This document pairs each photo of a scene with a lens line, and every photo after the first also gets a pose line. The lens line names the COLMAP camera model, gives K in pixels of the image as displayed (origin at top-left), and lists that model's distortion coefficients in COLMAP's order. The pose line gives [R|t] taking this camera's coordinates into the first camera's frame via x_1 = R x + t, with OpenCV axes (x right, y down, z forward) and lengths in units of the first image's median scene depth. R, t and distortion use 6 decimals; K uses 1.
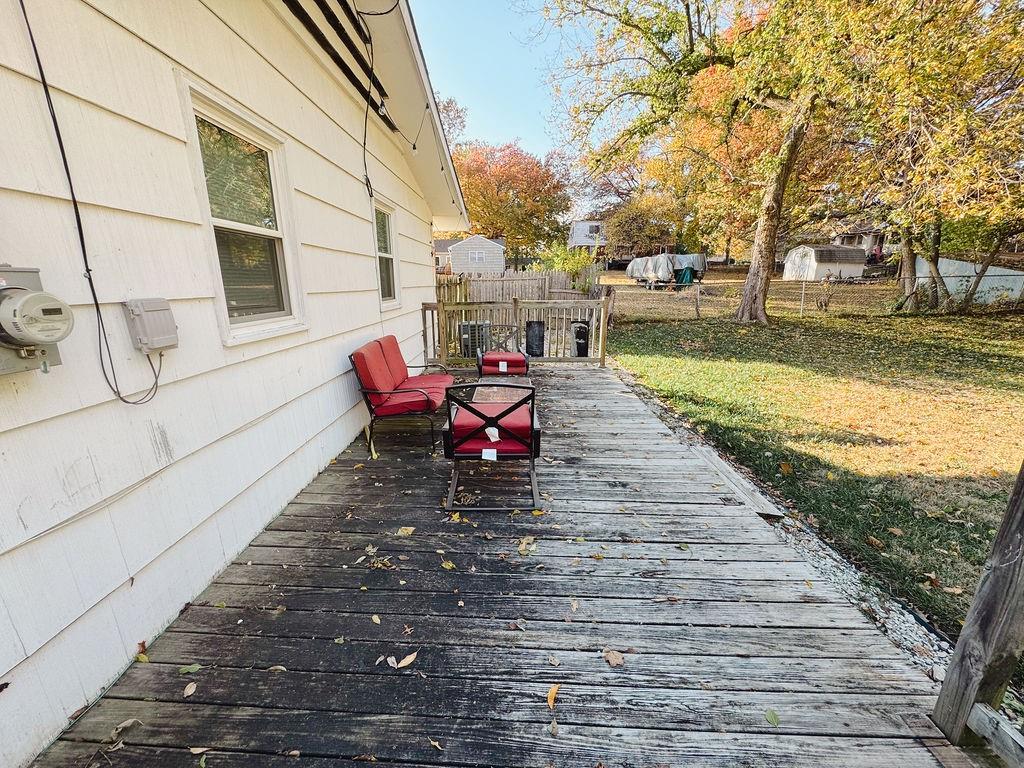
lens RADIAL K [[408.5, 0, 509.1], [0, 408.5, 381.3], [0, 0, 1]] dist [-0.002552, 0.000022]
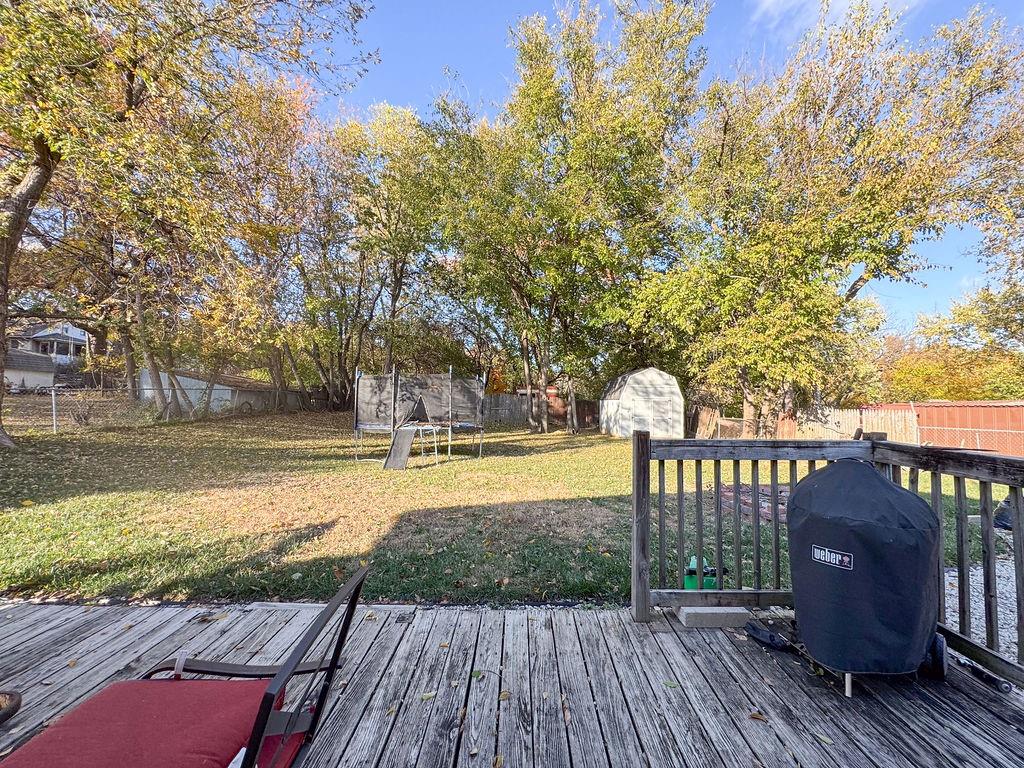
lens RADIAL K [[408.5, 0, 511.7], [0, 408.5, 382.8], [0, 0, 1]] dist [-0.002552, 0.000022]
pose [[-0.036252, 0.044946, 0.998331, -0.190637], [0.223177, 0.974122, -0.035752, -0.062712], [-0.974104, 0.221508, -0.045345, 0.332867]]
